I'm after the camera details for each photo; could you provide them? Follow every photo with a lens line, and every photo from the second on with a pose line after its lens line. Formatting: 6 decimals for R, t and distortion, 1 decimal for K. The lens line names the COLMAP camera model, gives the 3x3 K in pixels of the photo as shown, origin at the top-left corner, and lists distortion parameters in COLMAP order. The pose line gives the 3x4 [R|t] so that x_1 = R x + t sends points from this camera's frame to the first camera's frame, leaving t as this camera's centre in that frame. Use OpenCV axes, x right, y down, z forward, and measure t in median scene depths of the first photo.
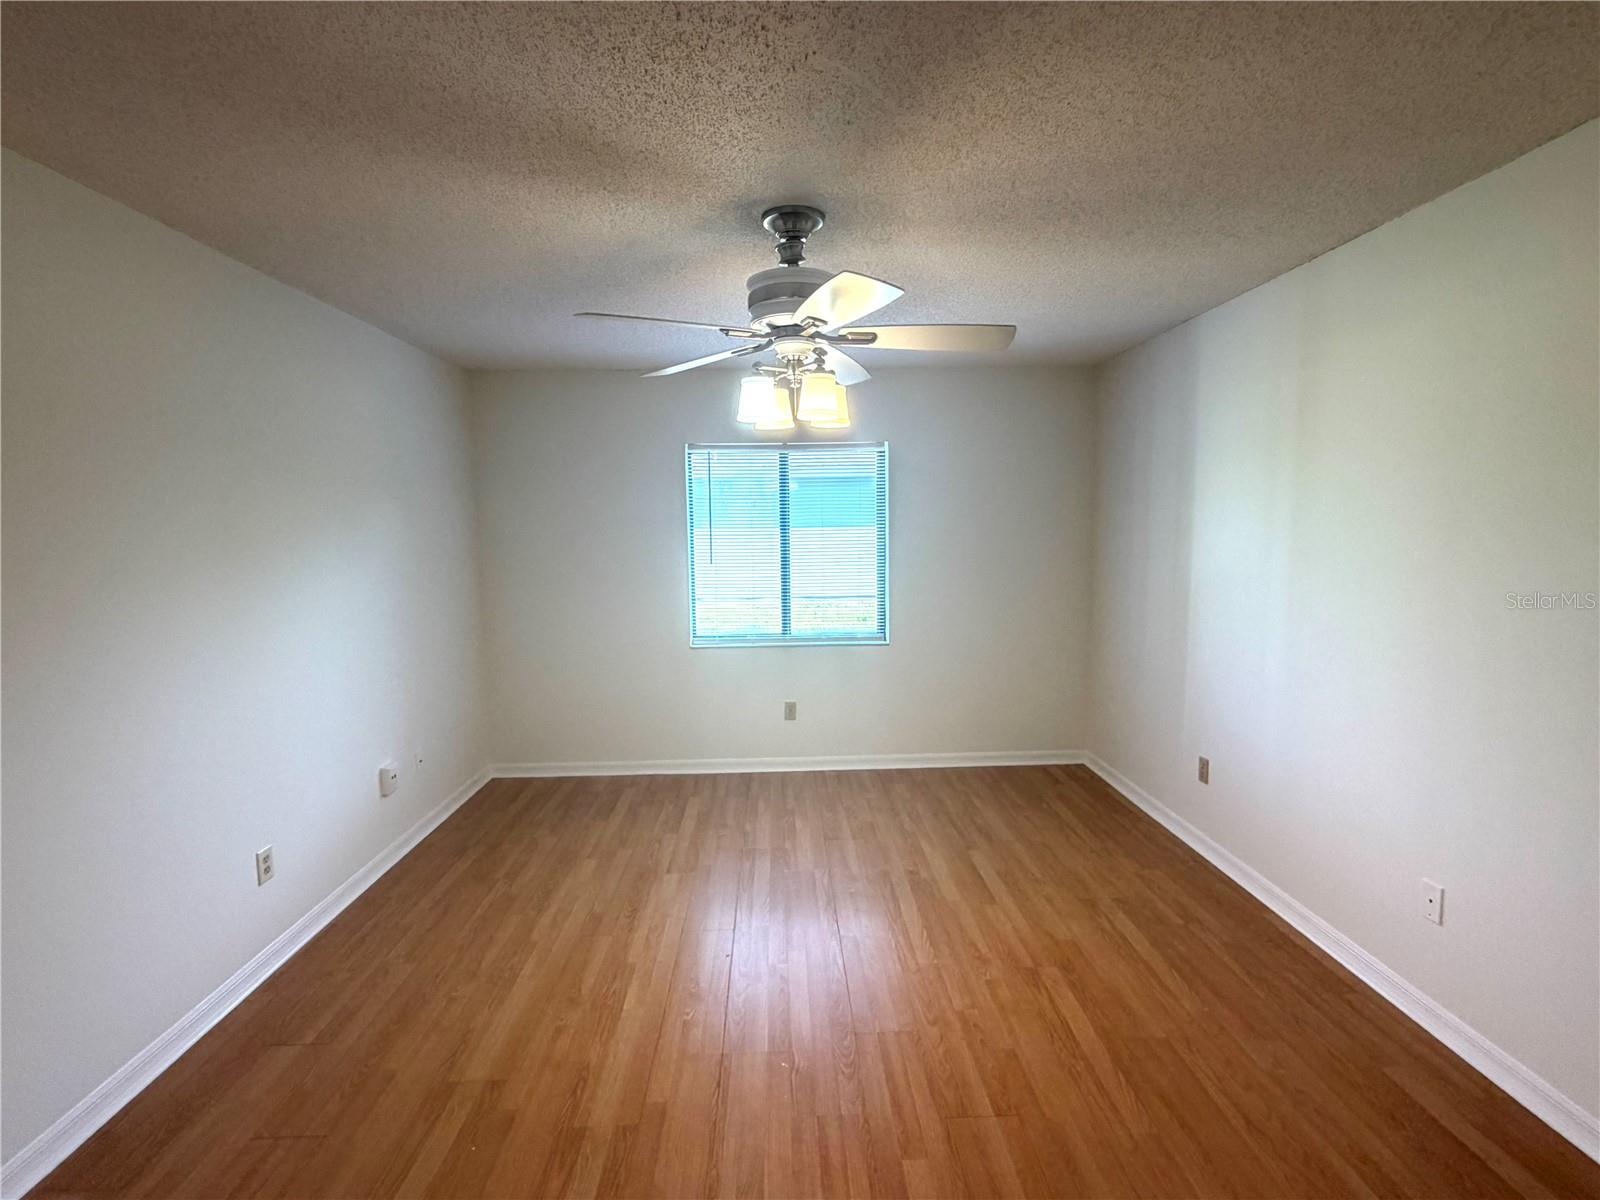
lens RADIAL K [[754.7, 0, 797.5], [0, 754.7, 602.7], [0, 0, 1]] dist [-0.001841, -0.000090]
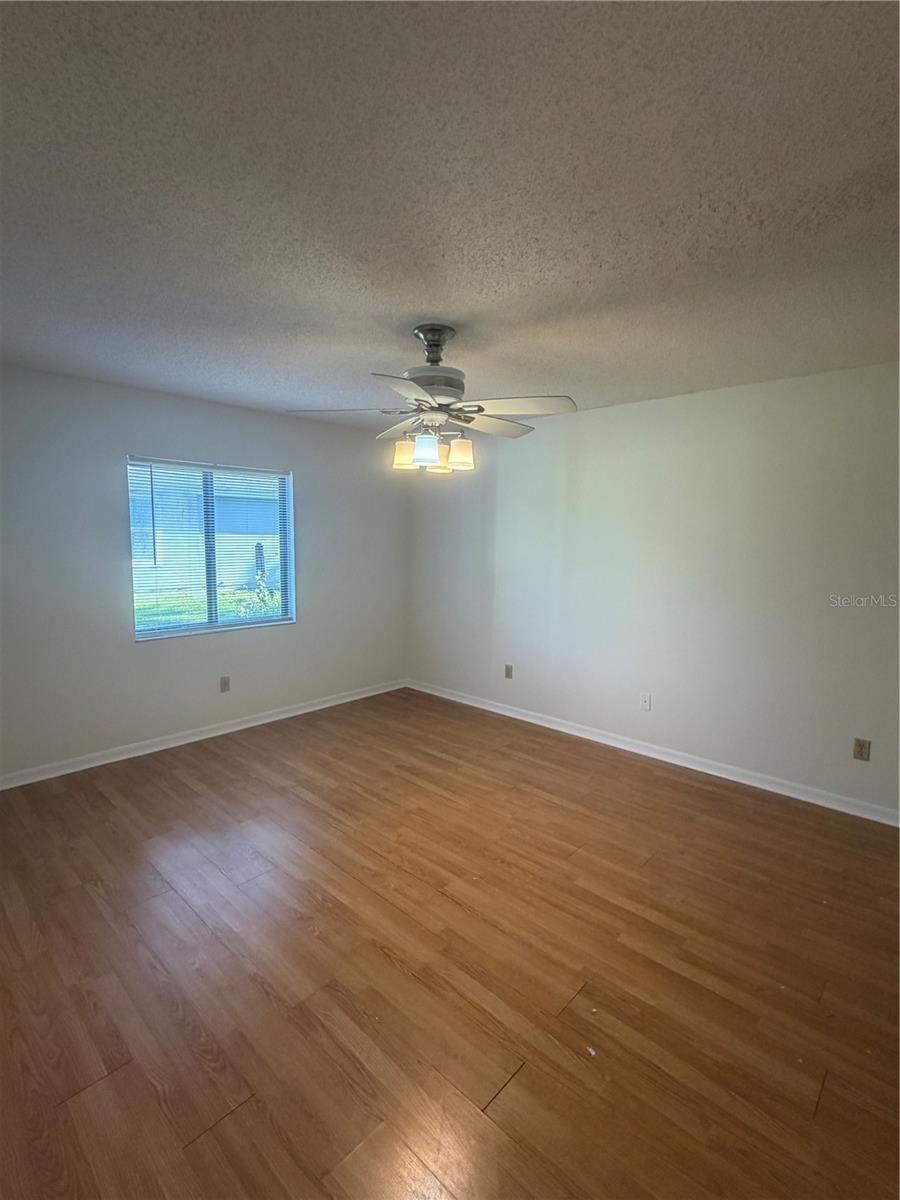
lens RADIAL K [[566.0, 0, 449.1], [0, 566.0, 597.6], [0, 0, 1]] dist [-0.001841, -0.000090]
pose [[0.703213, -0.057868, 0.708621, -0.528079], [0.052158, 0.998195, 0.029756, -0.007069], [-0.709064, 0.016036, 0.704962, 0.120767]]
